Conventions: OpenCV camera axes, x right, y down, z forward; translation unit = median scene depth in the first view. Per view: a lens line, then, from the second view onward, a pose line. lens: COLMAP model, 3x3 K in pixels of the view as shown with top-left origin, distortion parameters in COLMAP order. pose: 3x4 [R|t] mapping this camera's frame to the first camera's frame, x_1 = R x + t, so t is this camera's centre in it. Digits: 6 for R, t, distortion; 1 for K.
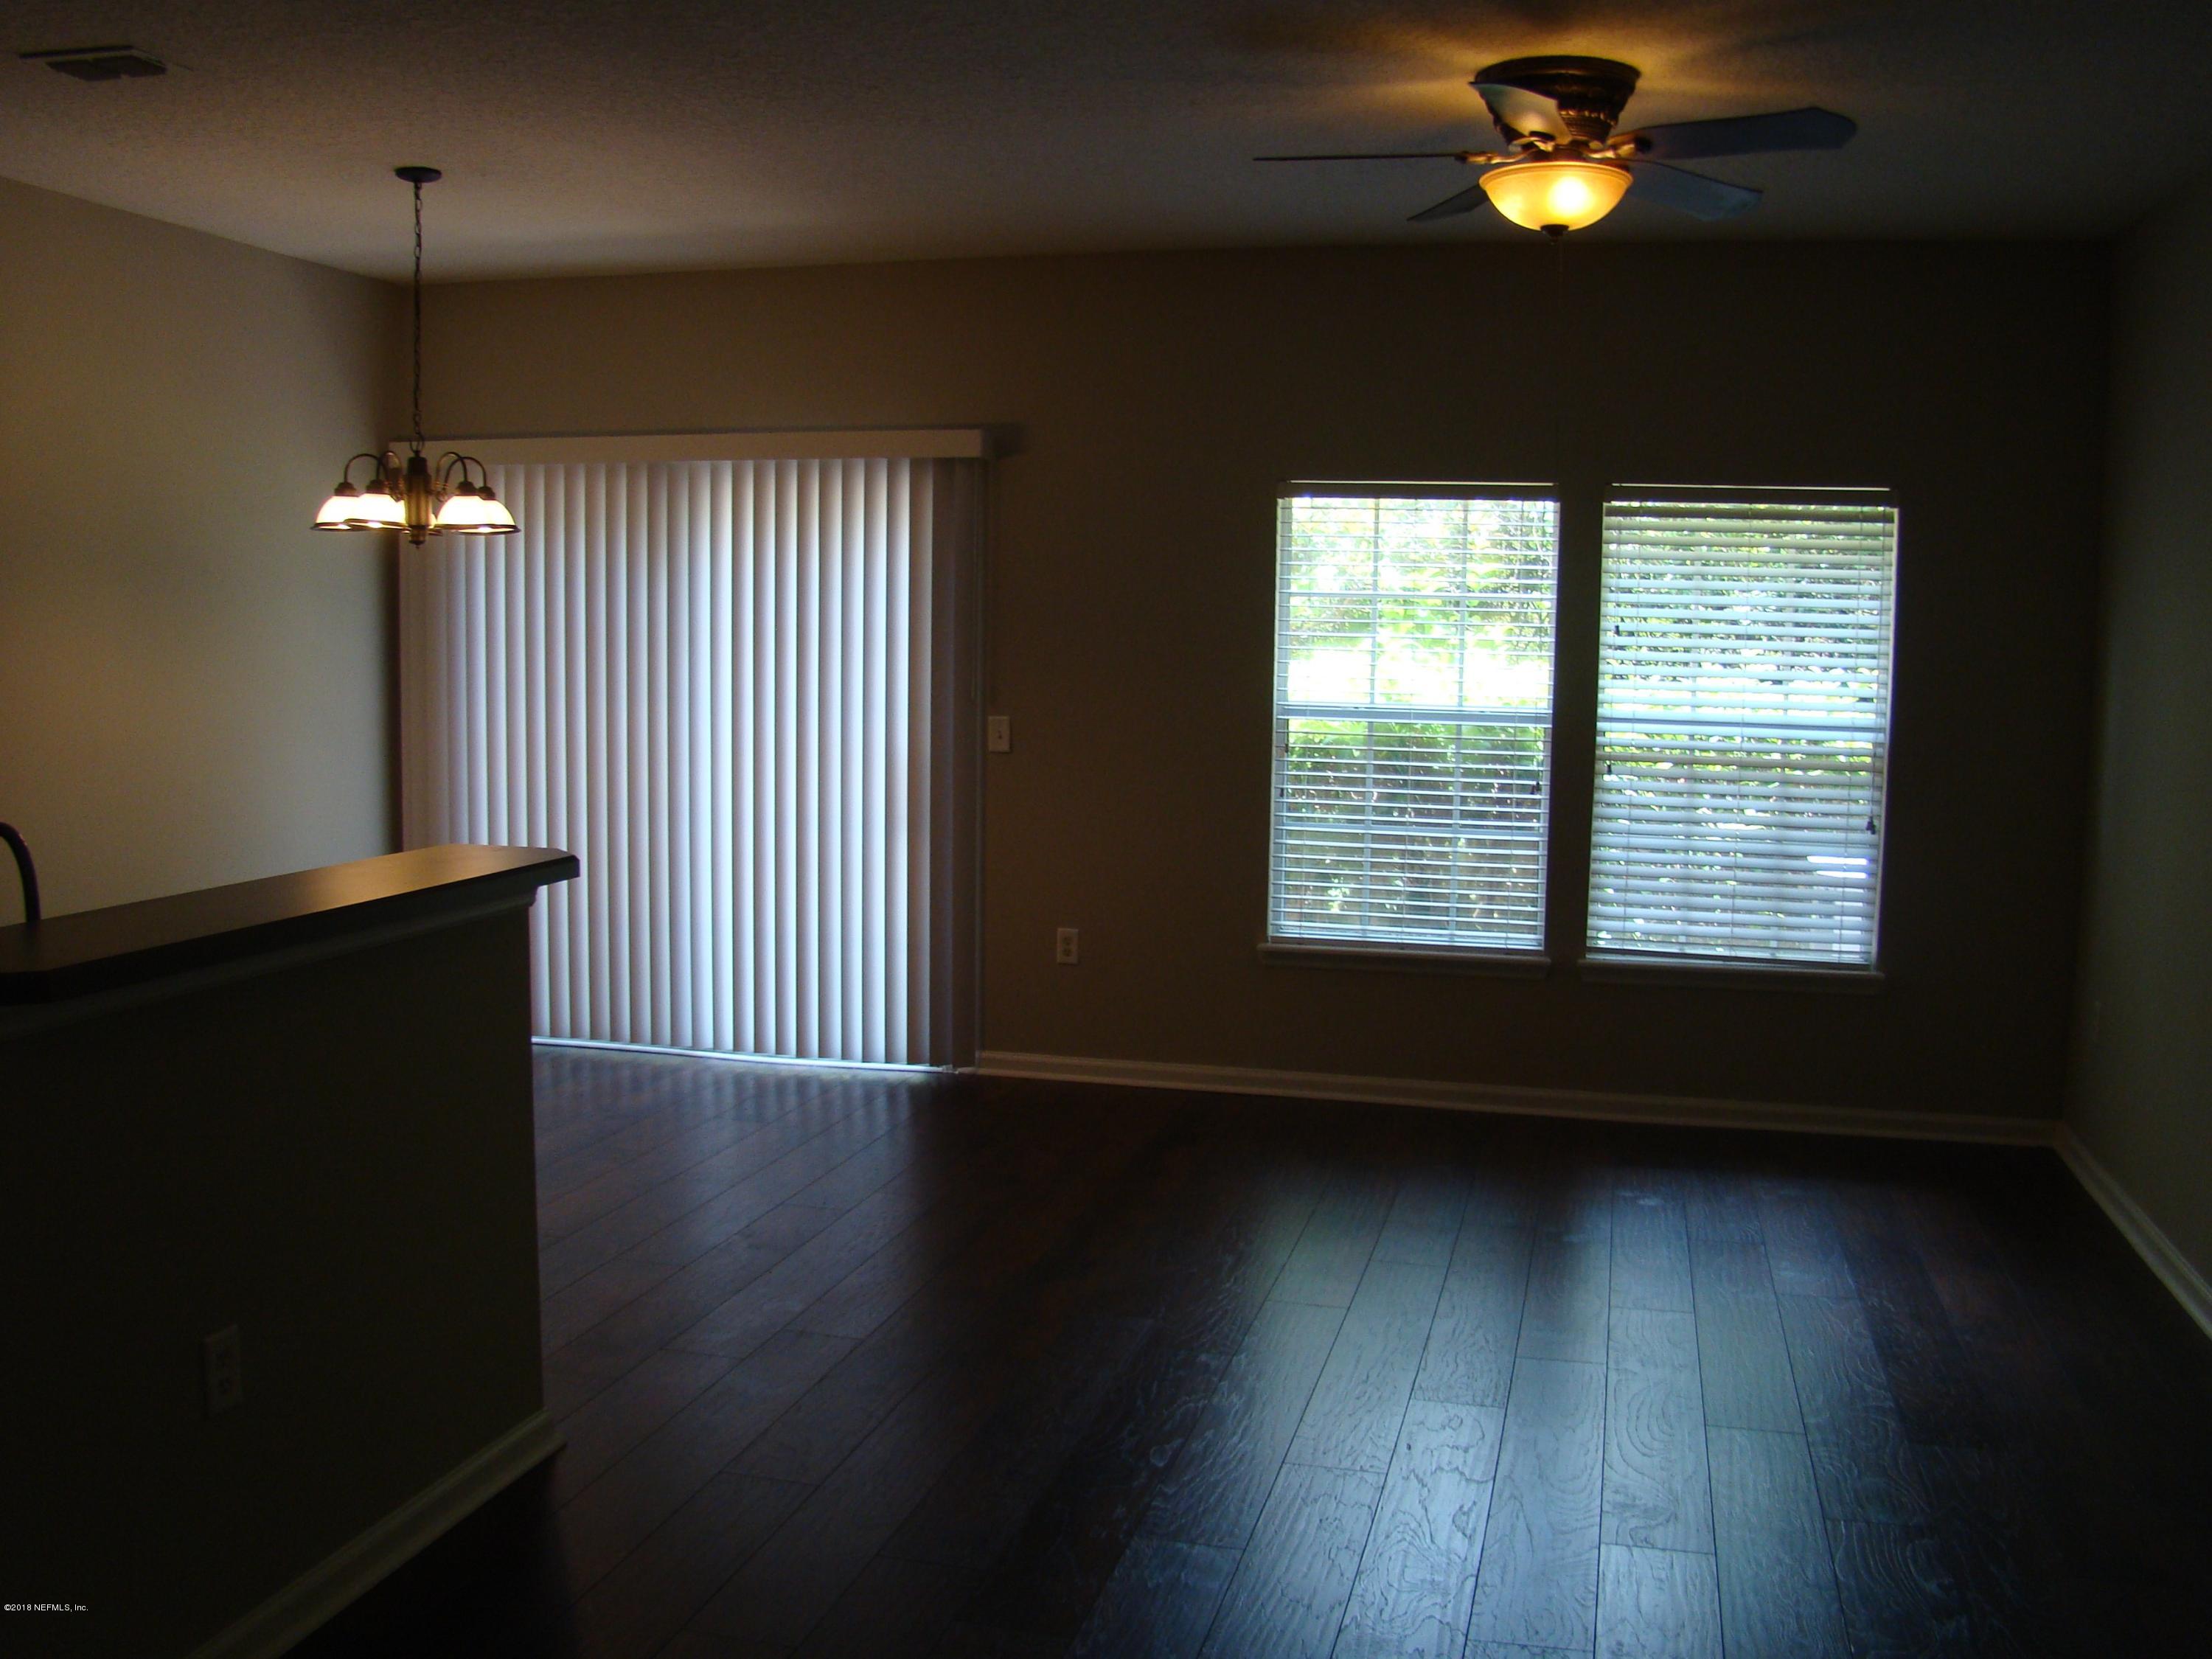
lens RADIAL K [[2051.5, 0, 1114.3], [0, 2051.5, 829.3], [0, 0, 1]] dist [-0.129577, 0.000000]
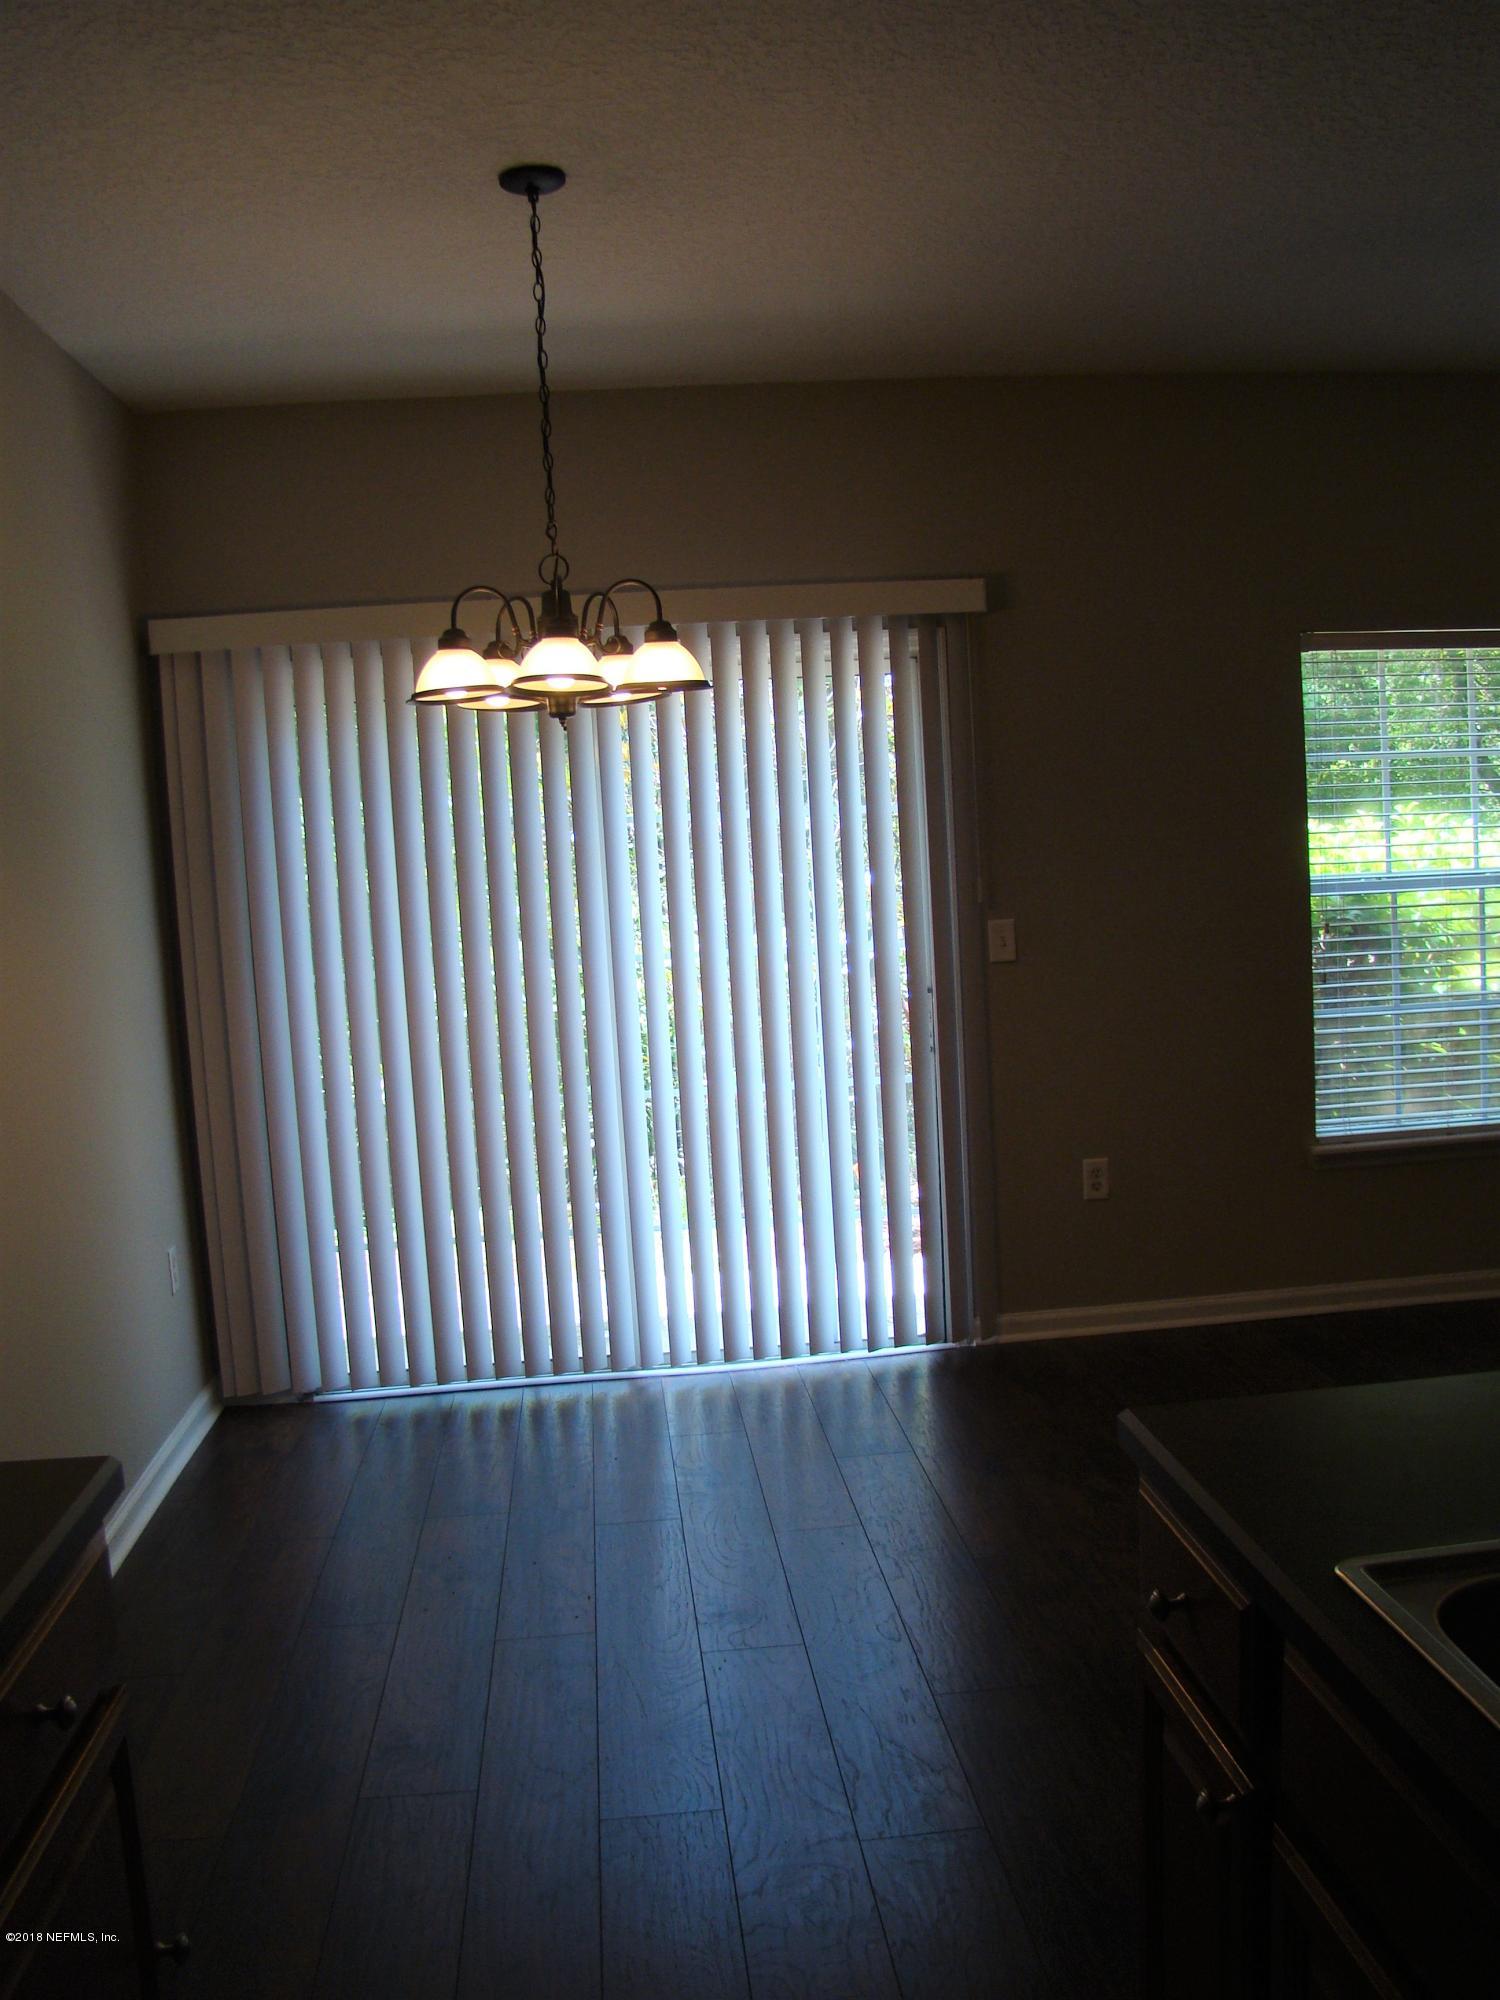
lens RADIAL K [[1854.9, 0, 751.0], [0, 1854.9, 1008.5], [0, 0, 1]] dist [-0.129577, 0.000000]
pose [[0.936769, -0.092732, 0.337439, -0.433727], [0.098569, 0.995130, -0.000166, -0.030007], [-0.335780, 0.033416, 0.941347, 0.333397]]
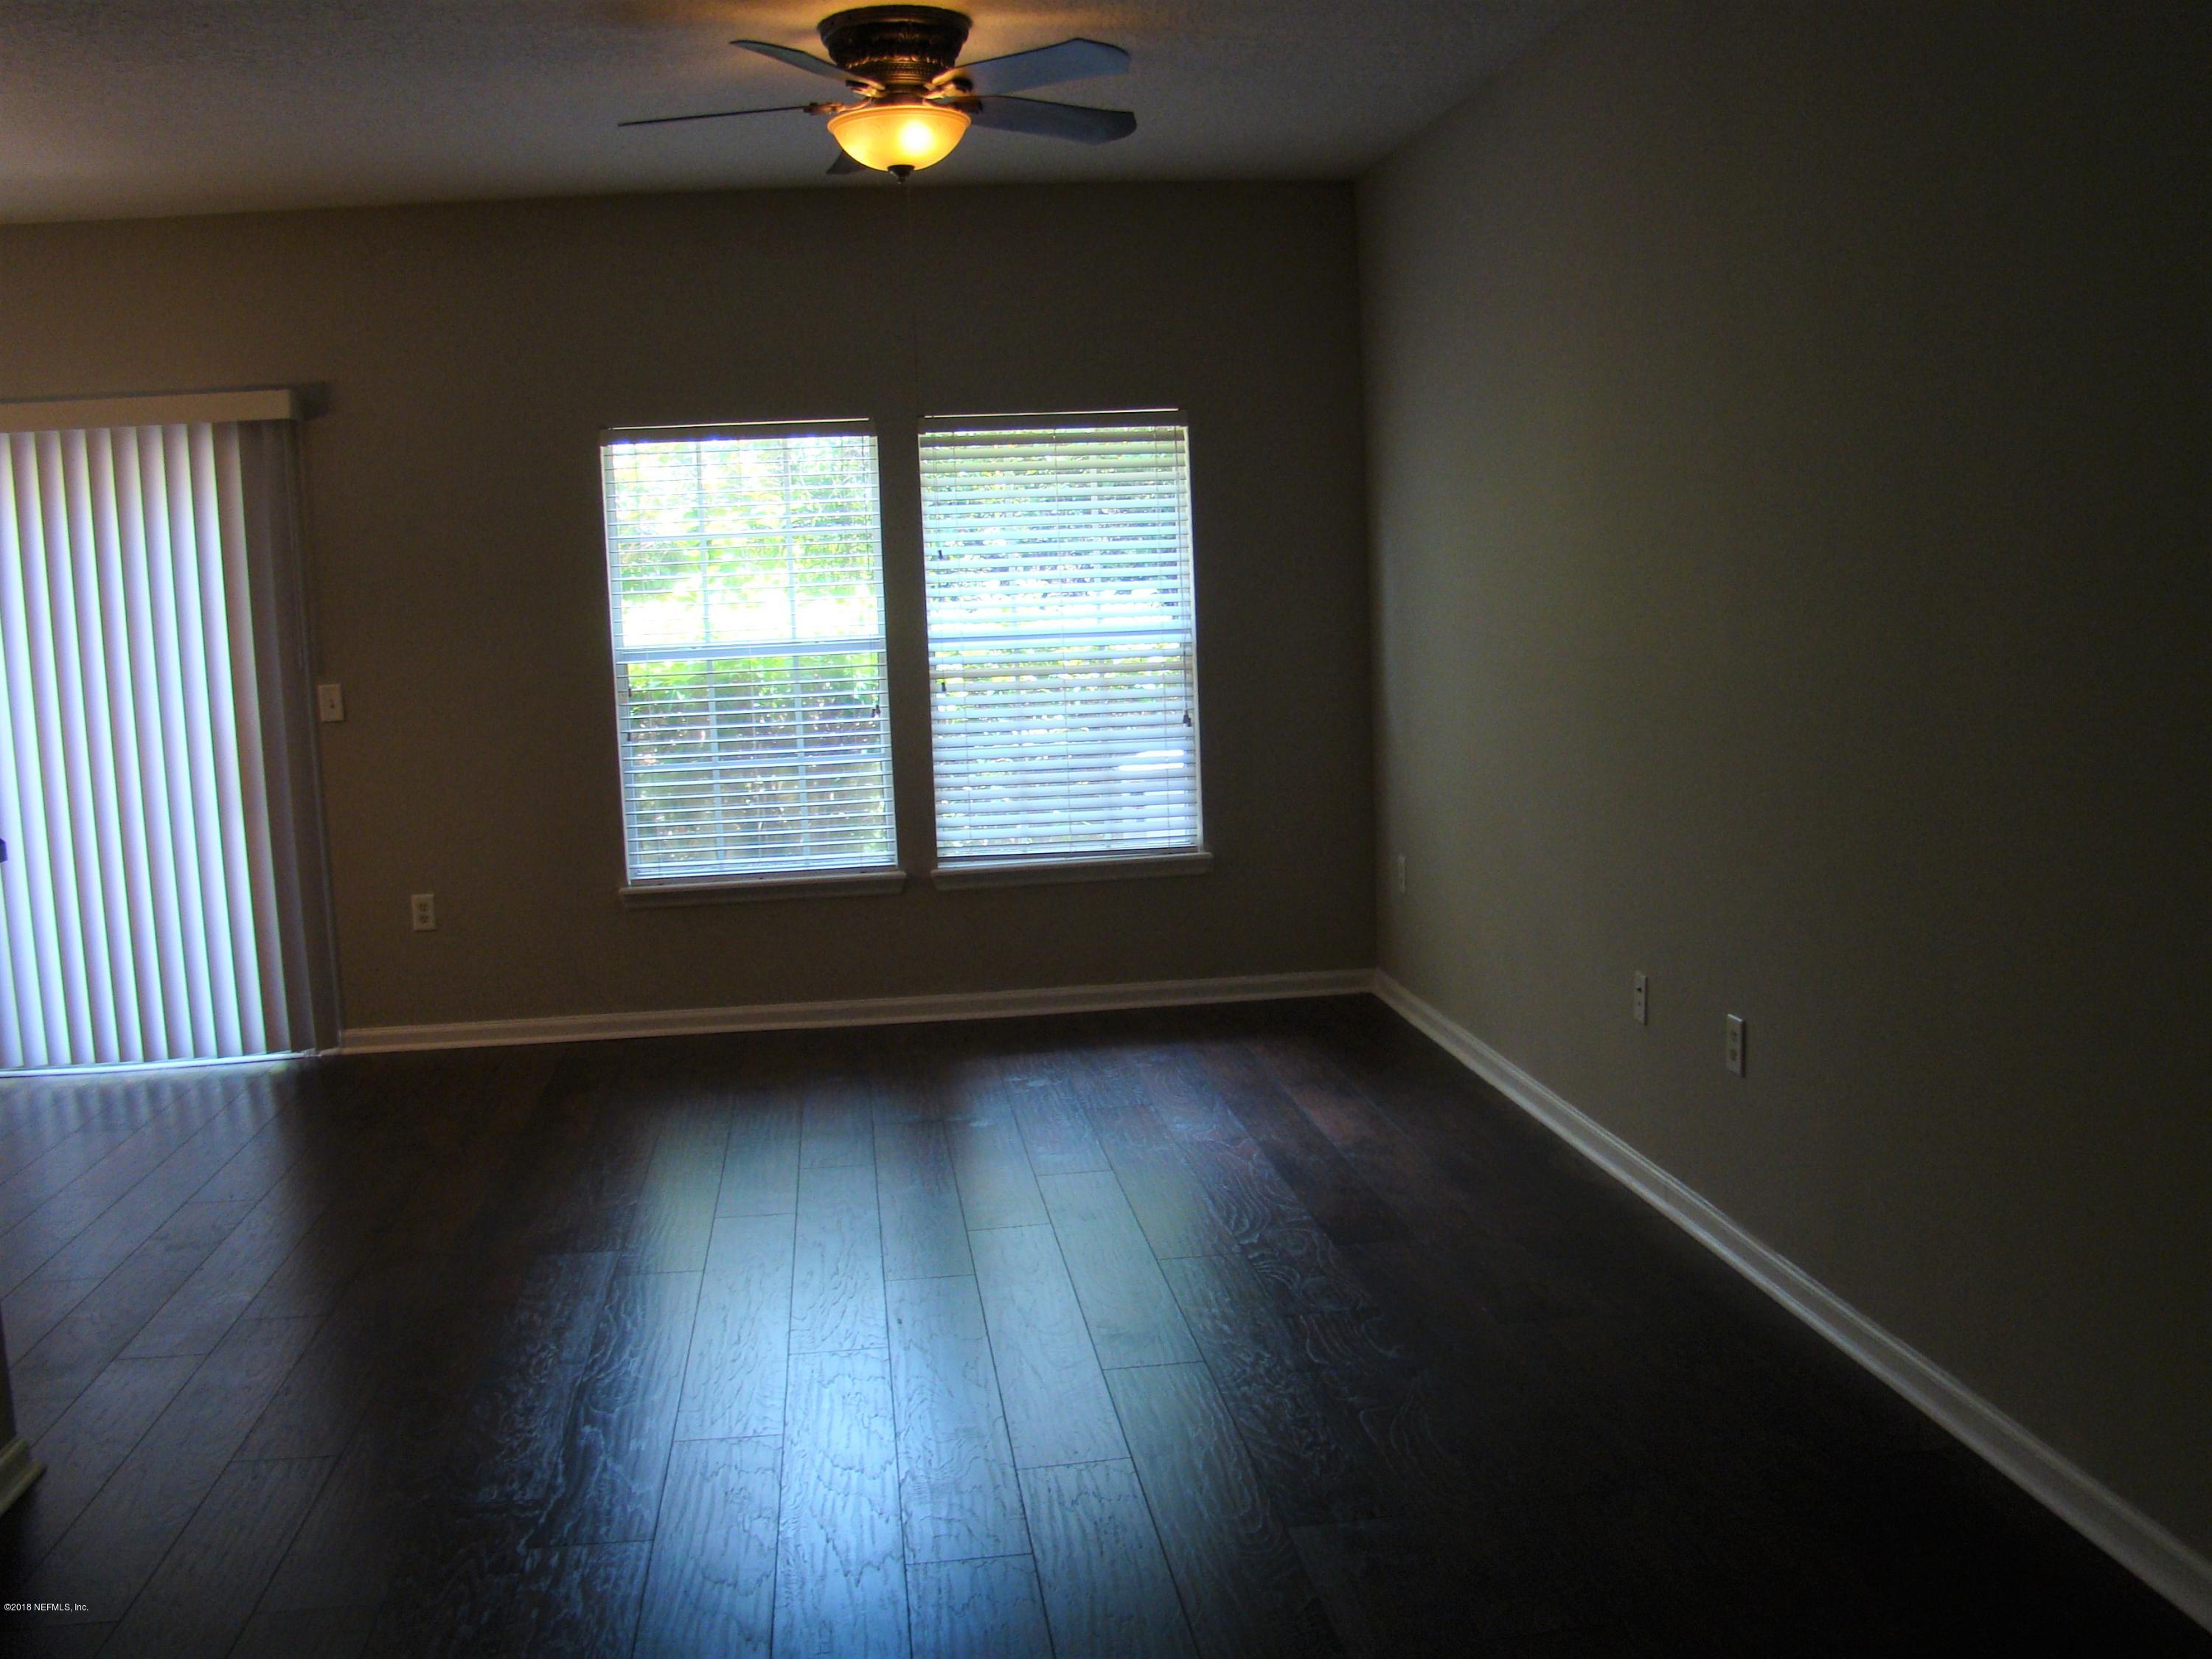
lens RADIAL K [[2051.5, 0, 1097.0], [0, 2051.5, 823.5], [0, 0, 1]] dist [-0.129577, 0.000000]
pose [[0.930268, -0.098165, 0.353505, -0.063949], [0.091635, 0.995170, 0.035206, 0.010497], [-0.355253, -0.000358, 0.934770, -0.018968]]
